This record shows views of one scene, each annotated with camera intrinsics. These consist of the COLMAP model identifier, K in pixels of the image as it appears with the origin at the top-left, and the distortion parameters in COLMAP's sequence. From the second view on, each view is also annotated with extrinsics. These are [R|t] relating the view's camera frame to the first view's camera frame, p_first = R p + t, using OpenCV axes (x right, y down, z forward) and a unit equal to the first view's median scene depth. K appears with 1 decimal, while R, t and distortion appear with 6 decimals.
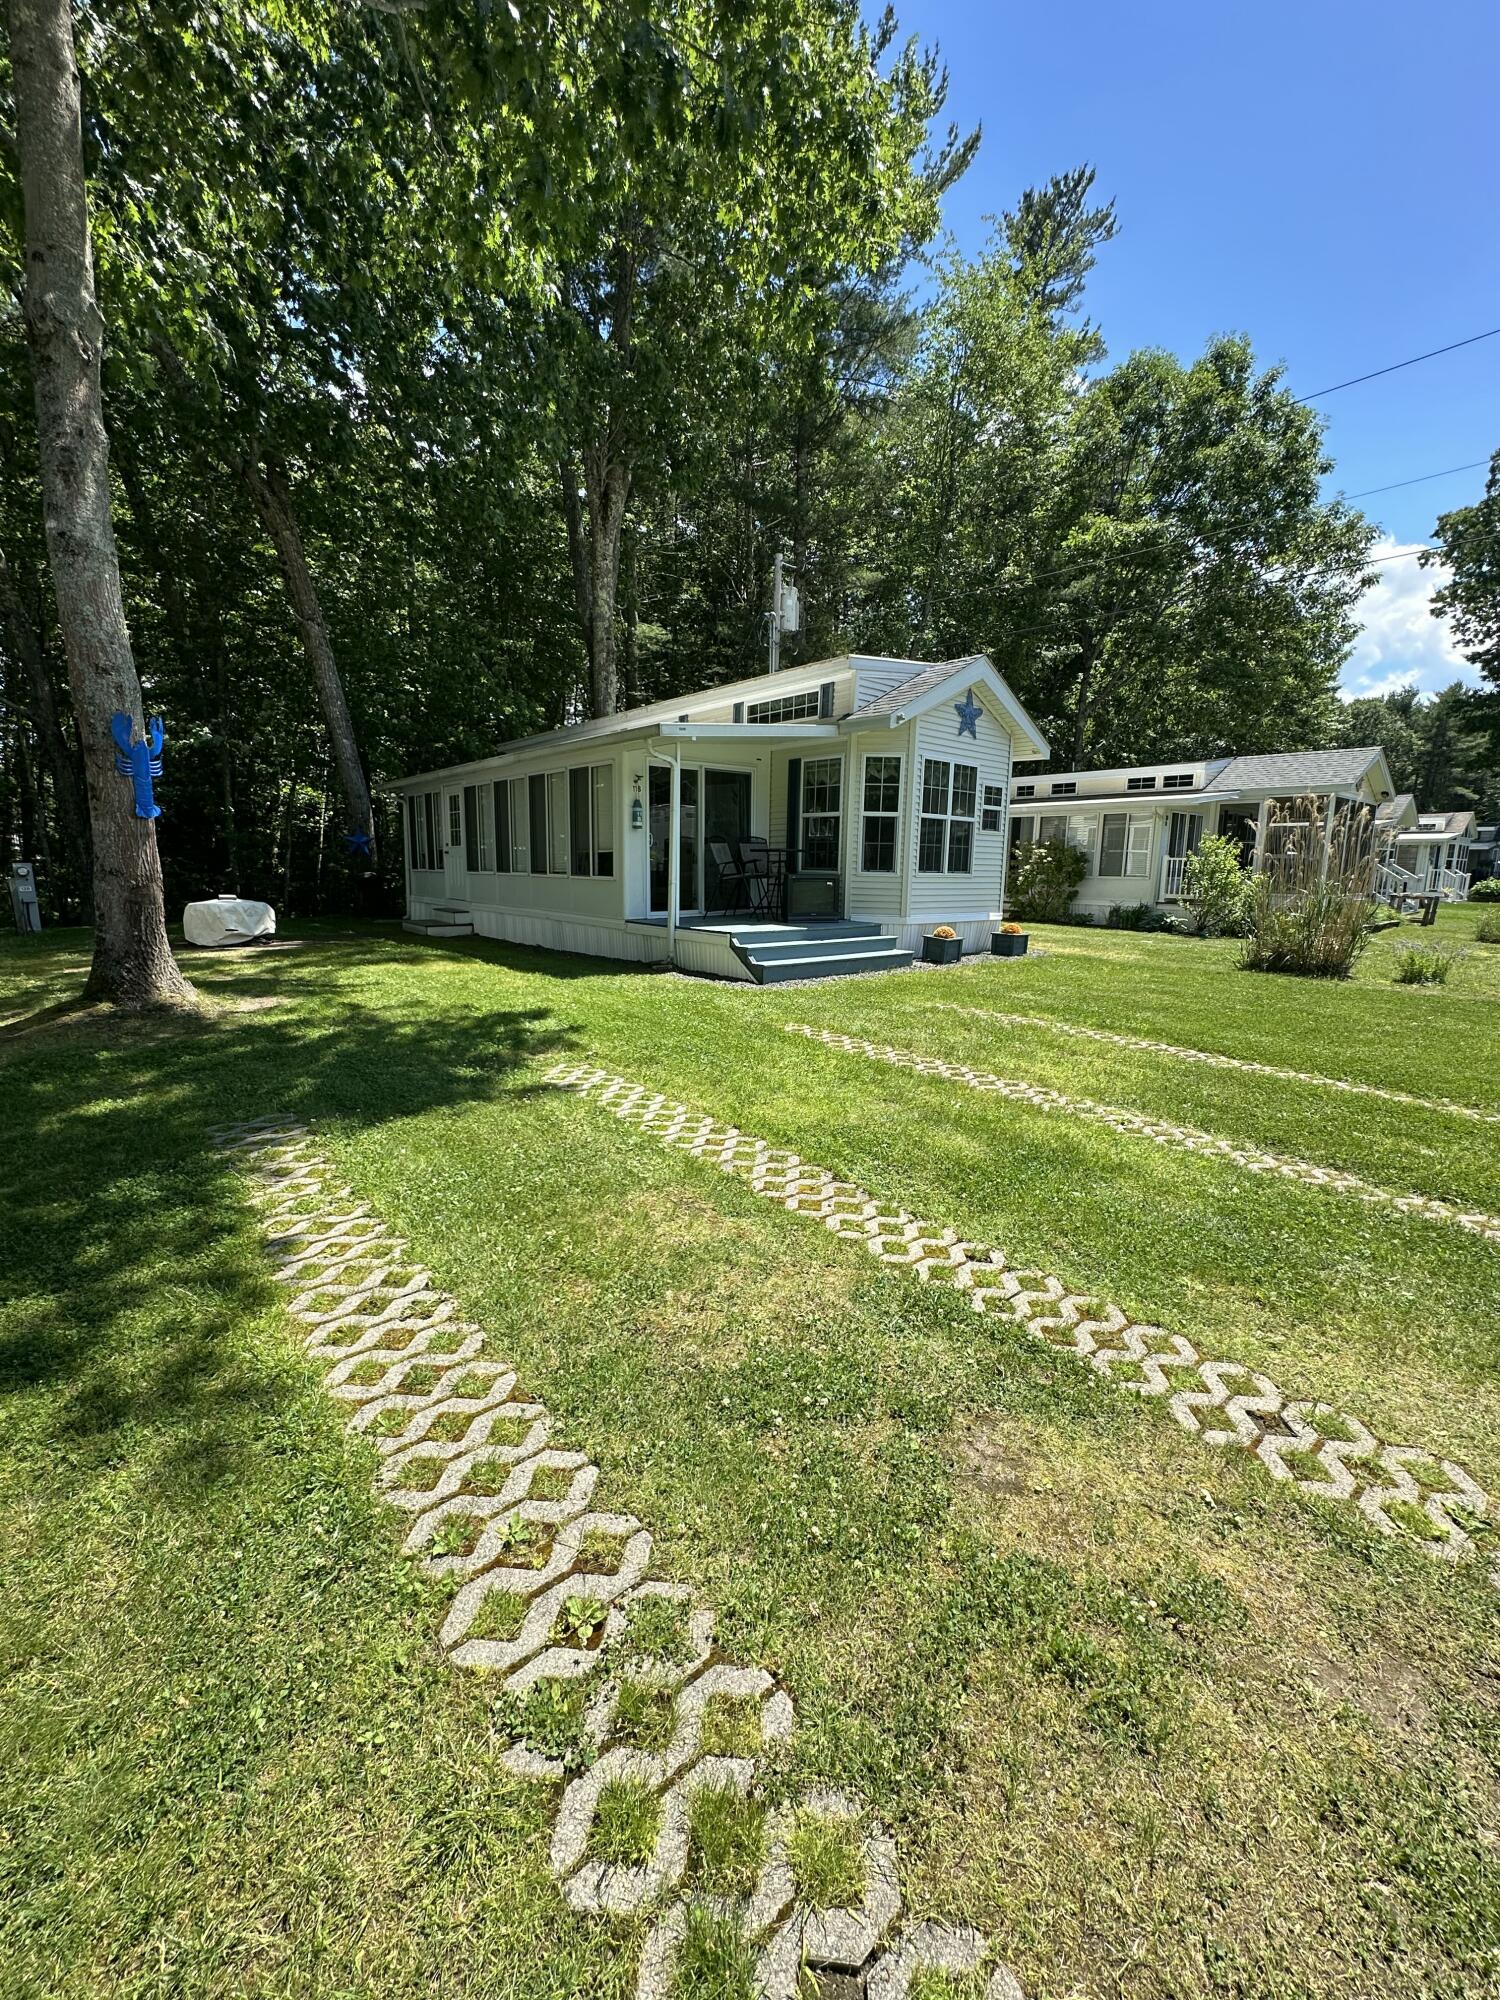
lens RADIAL K [[794.9, 0, 757.6], [0, 794.9, 1006.7], [0, 0, 1]] dist [0.000161, -0.000513]
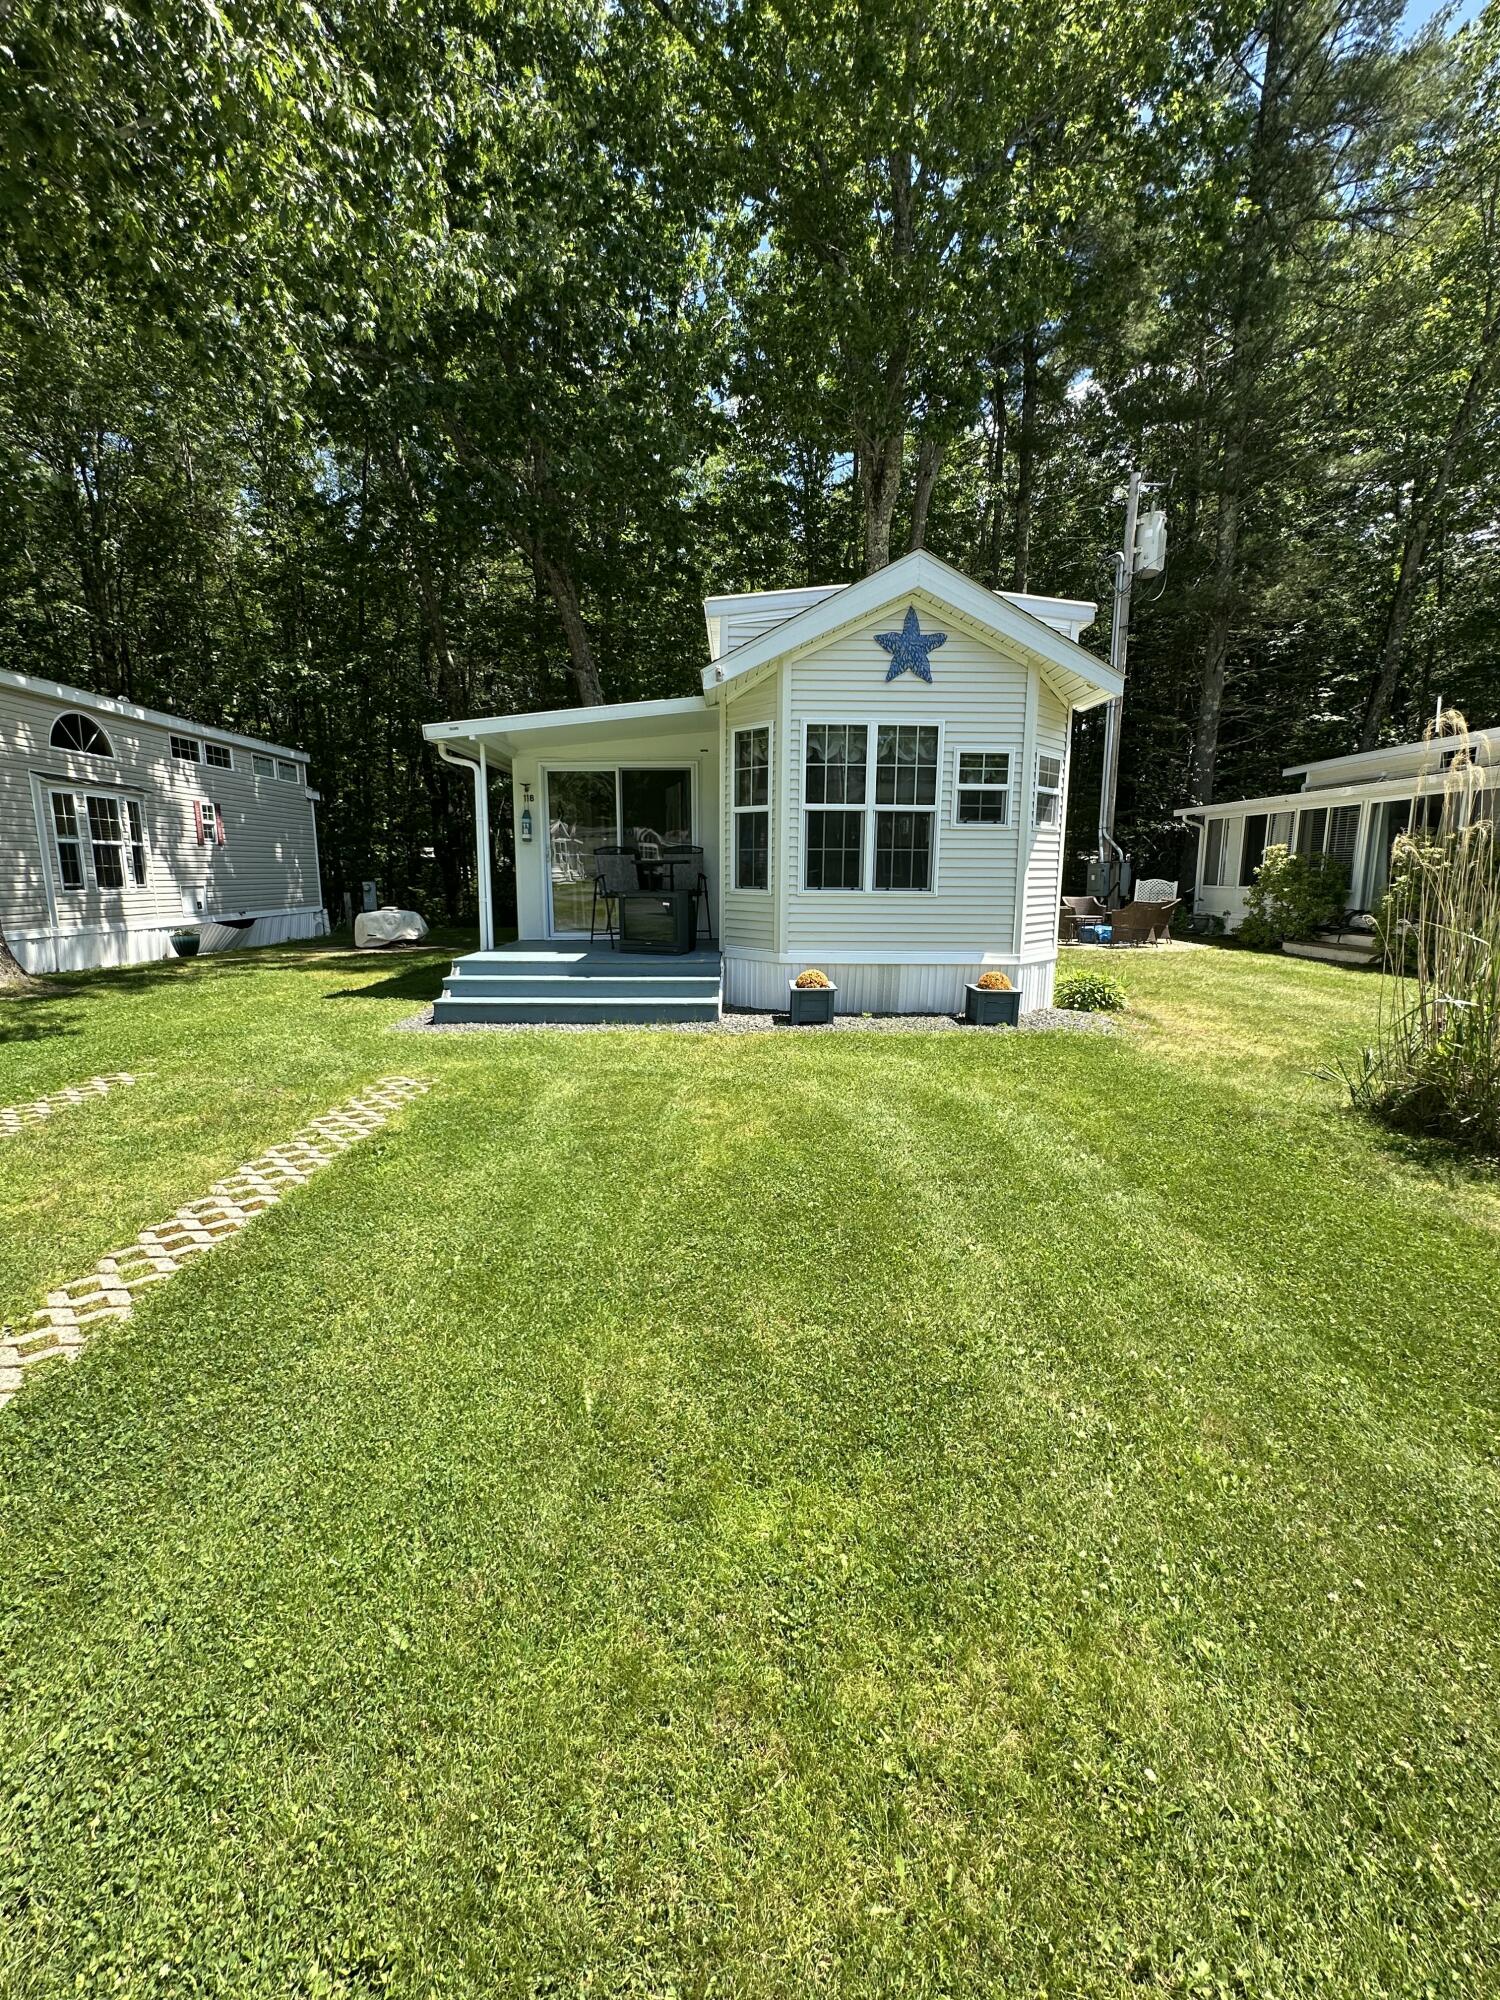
lens RADIAL K [[794.9, 0, 736.3], [0, 794.9, 998.0], [0, 0, 1]] dist [0.000161, -0.000513]
pose [[0.766375, 0.091073, -0.635905, 0.577236], [-0.106579, 0.994206, 0.013943, -0.074291], [0.633490, 0.057089, 0.771642, 0.412055]]
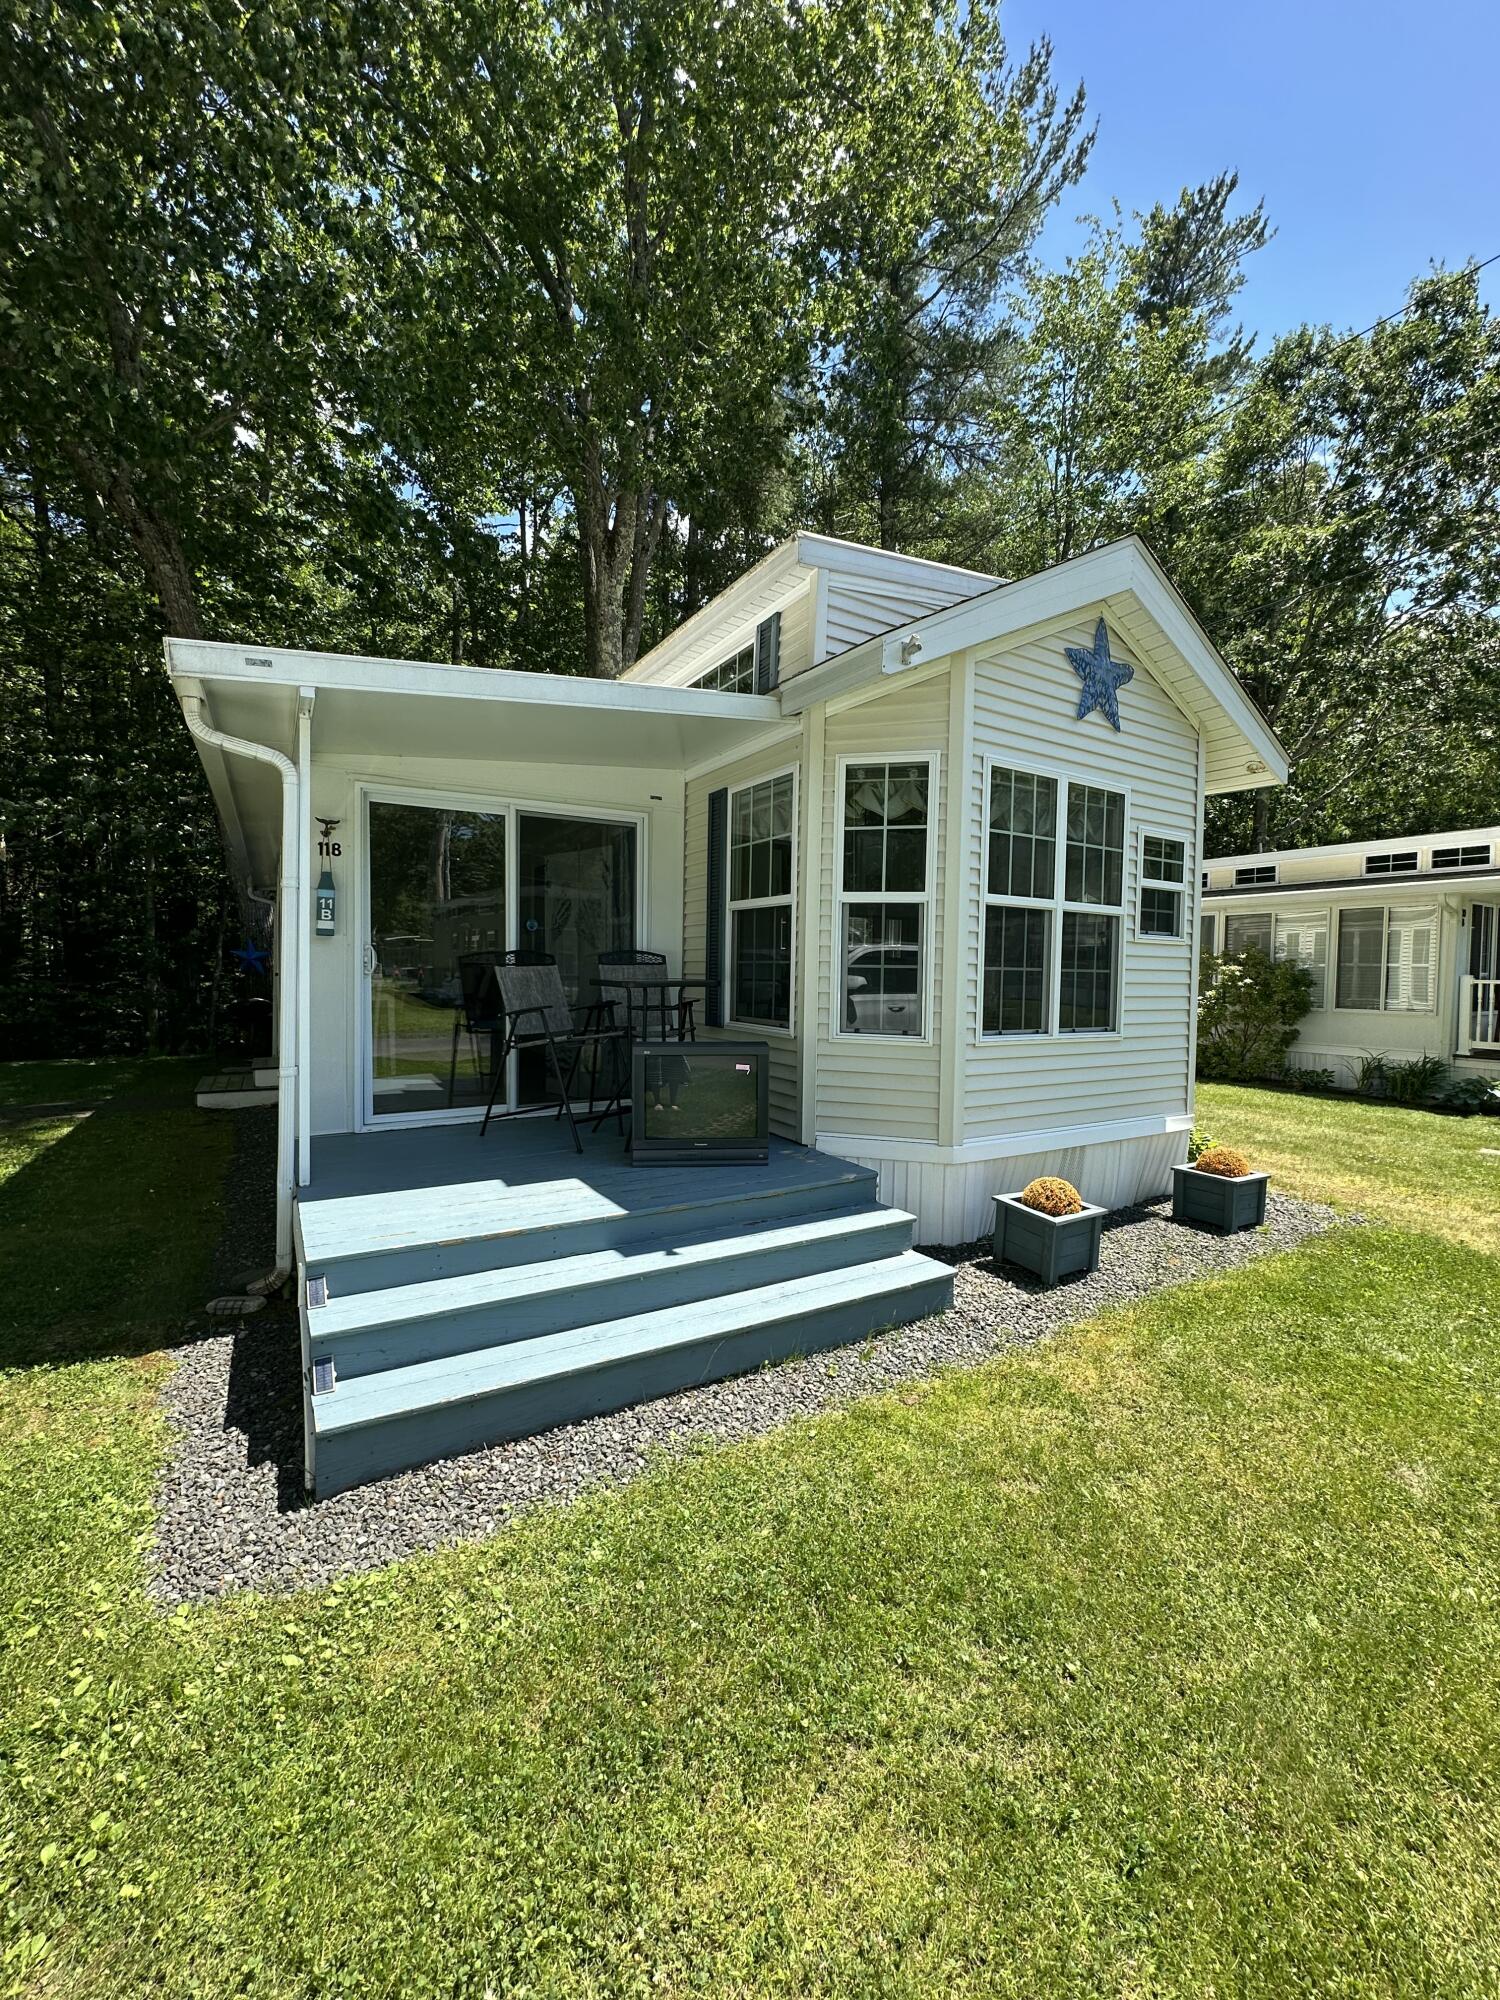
lens RADIAL K [[794.9, 0, 756.0], [0, 794.9, 997.0], [0, 0, 1]] dist [0.000161, -0.000513]
pose [[0.986942, 0.005261, -0.160991, 0.145478], [-0.028708, 0.989210, -0.143666, -0.120127], [0.158498, 0.146412, 0.976443, 0.550188]]
